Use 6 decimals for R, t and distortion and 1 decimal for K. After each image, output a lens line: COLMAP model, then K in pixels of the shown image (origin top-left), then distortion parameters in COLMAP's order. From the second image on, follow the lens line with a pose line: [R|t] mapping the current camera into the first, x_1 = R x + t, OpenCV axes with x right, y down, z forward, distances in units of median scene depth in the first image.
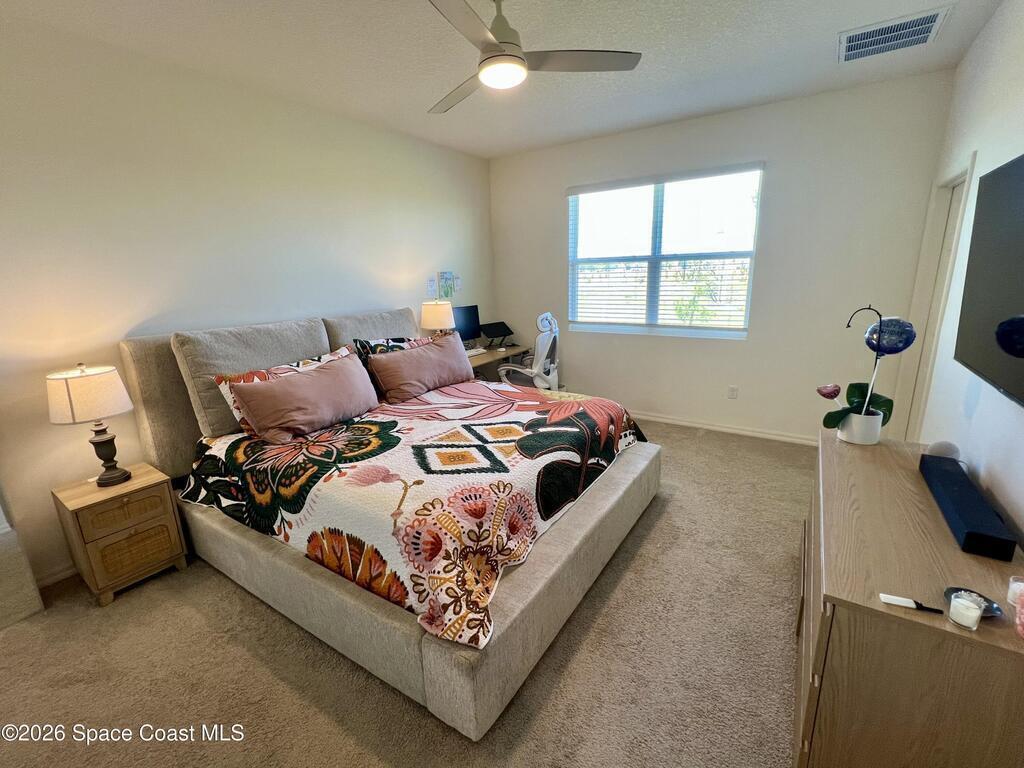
lens RADIAL K [[445.5, 0, 514.2], [0, 445.5, 381.0], [0, 0, 1]] dist [-0.002468, -0.000270]
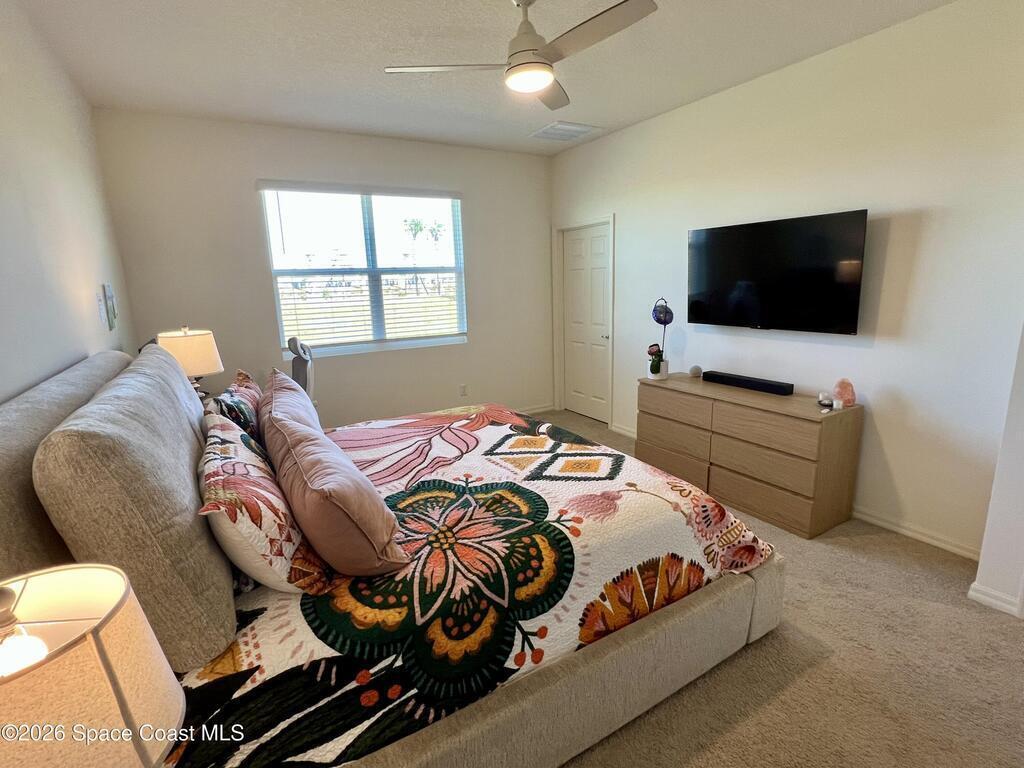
lens RADIAL K [[489.9, 0, 506.1], [0, 489.9, 382.4], [0, 0, 1]] dist [-0.001490, -0.000040]
pose [[0.456618, -0.171944, 0.872889, -0.926622], [0.229294, 0.970744, 0.071273, -0.095547], [-0.859607, 0.167604, 0.482685, 0.513188]]
